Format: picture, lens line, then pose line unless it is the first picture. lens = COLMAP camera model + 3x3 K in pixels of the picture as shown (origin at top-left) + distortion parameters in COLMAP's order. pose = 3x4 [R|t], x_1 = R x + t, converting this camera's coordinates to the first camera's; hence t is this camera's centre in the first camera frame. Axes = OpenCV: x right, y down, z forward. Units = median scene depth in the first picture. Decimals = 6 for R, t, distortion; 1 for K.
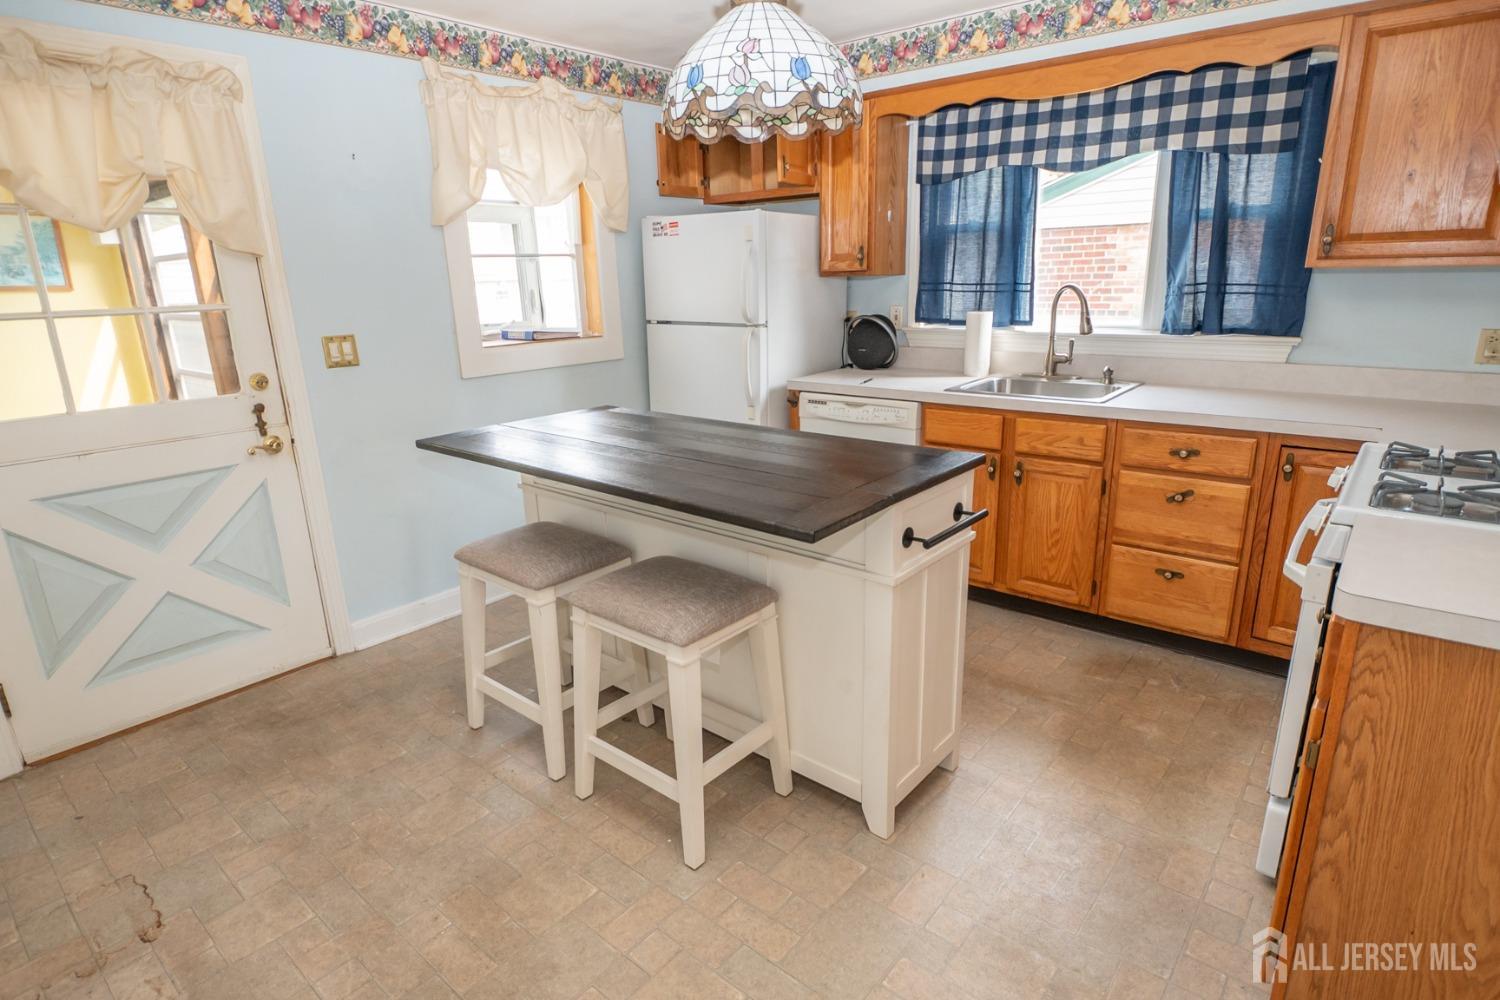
lens RADIAL K [[779.3, 0, 745.9], [0, 779.3, 501.1], [0, 0, 1]] dist [0.000571, -0.005742]
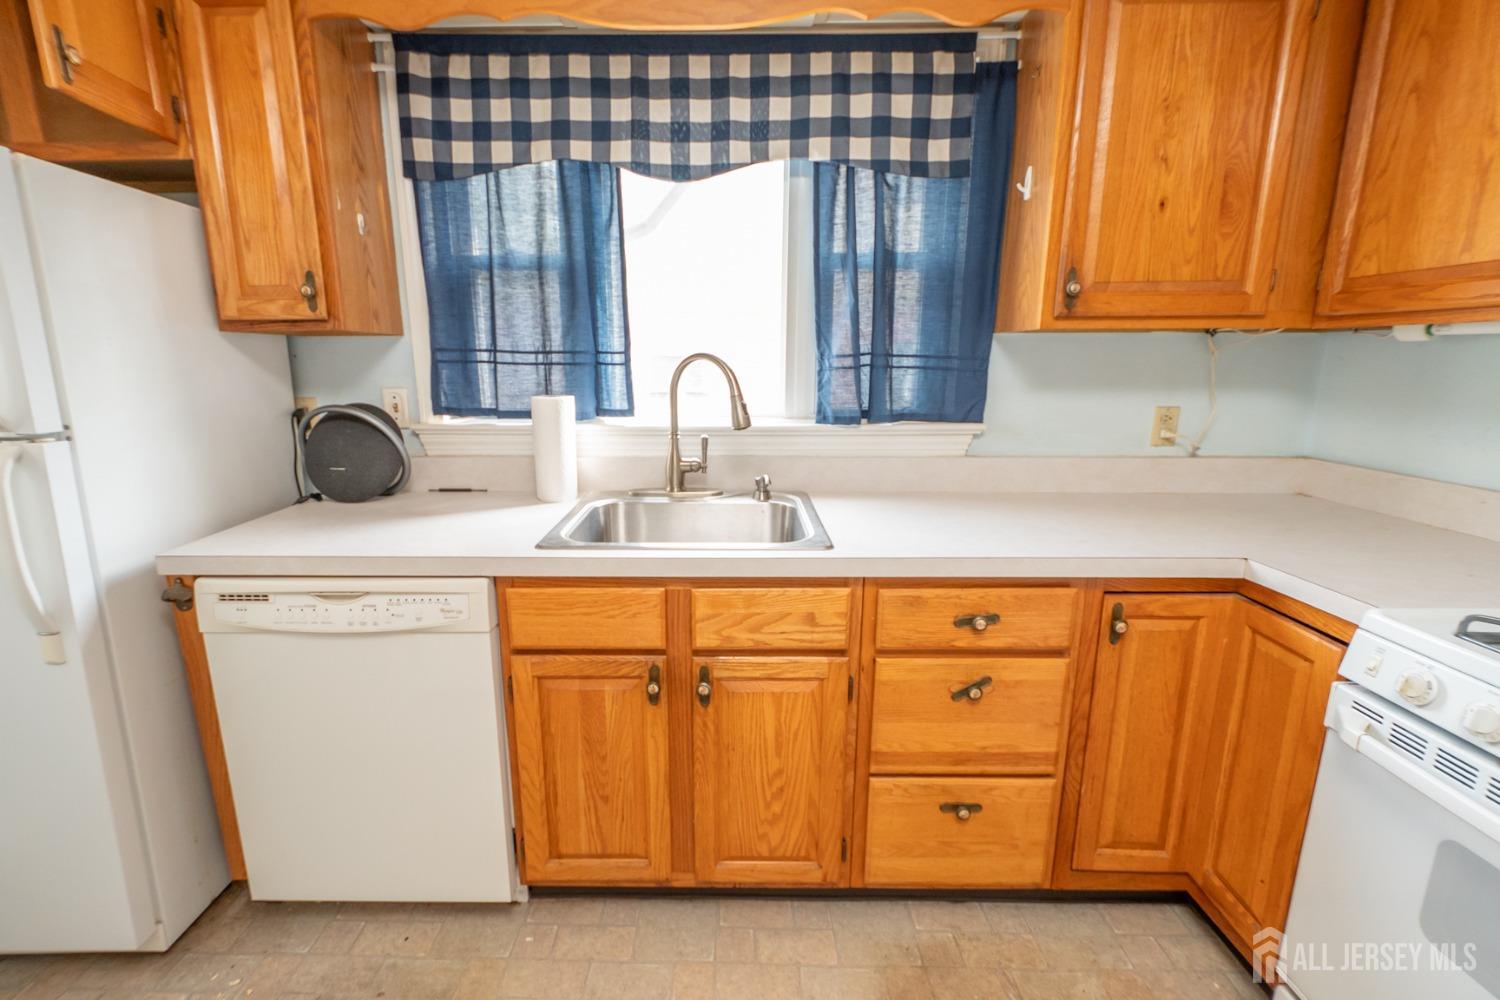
lens RADIAL K [[665.3, 0, 717.3], [0, 665.3, 495.6], [0, 0, 1]] dist [0.010770, -0.006221]
pose [[0.776871, -0.105592, 0.620743, 0.082341], [0.160563, 0.986469, -0.033144, -0.149691], [-0.608844, 0.125417, 0.783313, 0.610240]]
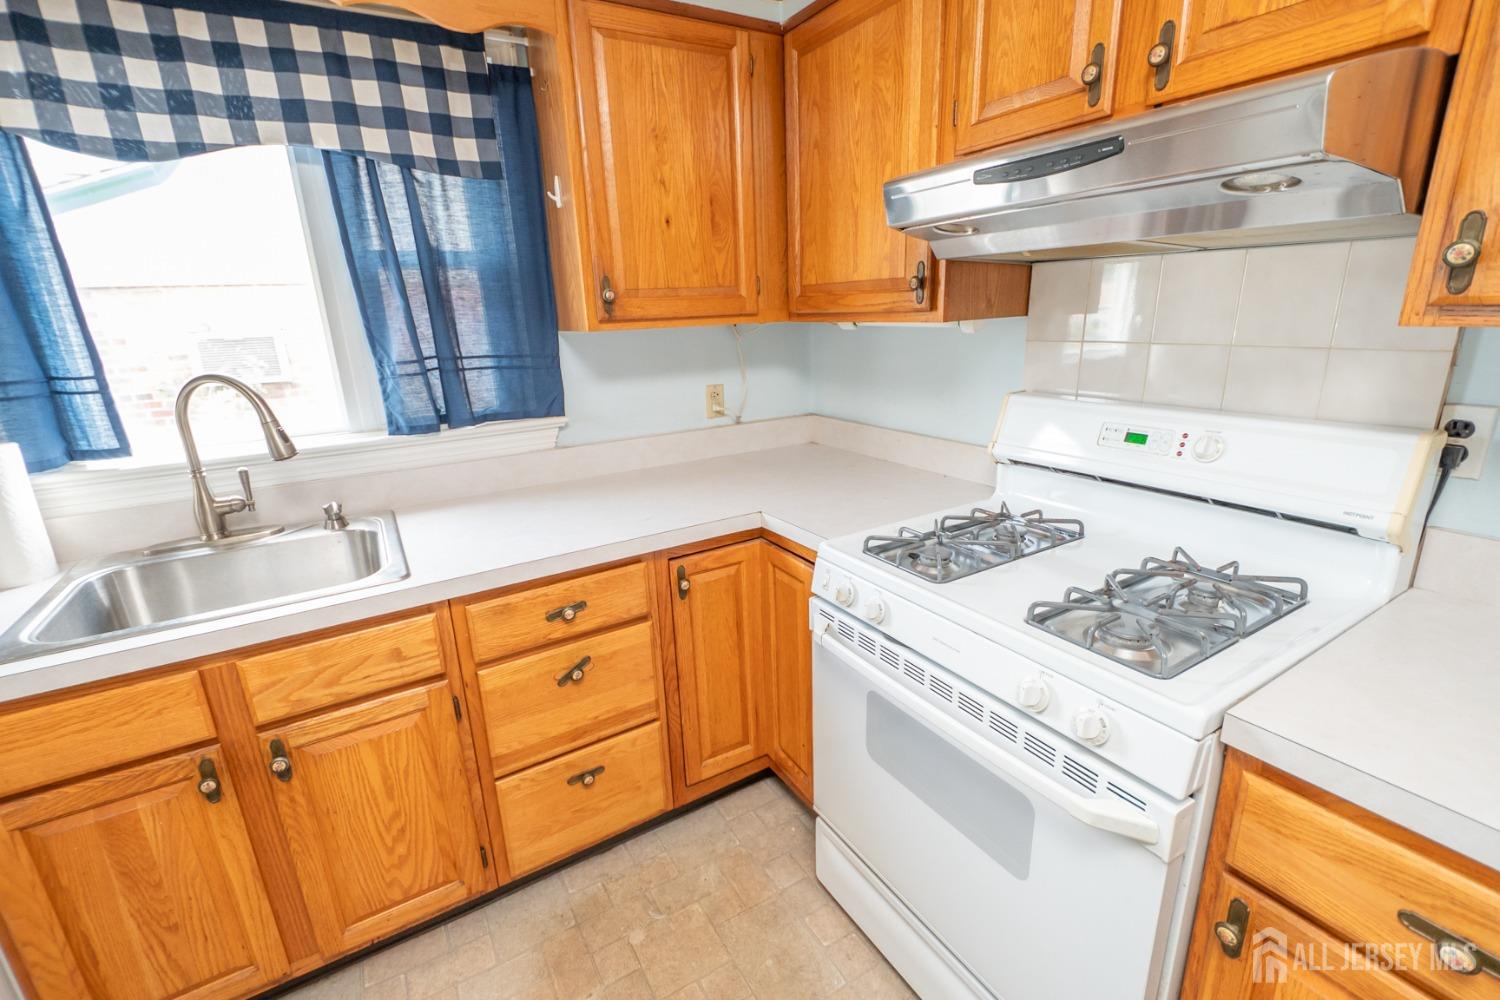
lens RADIAL K [[665.3, 0, 748.4], [0, 665.3, 496.0], [0, 0, 1]] dist [0.010770, -0.006221]
pose [[0.328211, -0.247325, 0.911651, 0.106243], [0.294005, 0.943923, 0.150233, -0.167711], [-0.897685, 0.218722, 0.382521, 0.539731]]
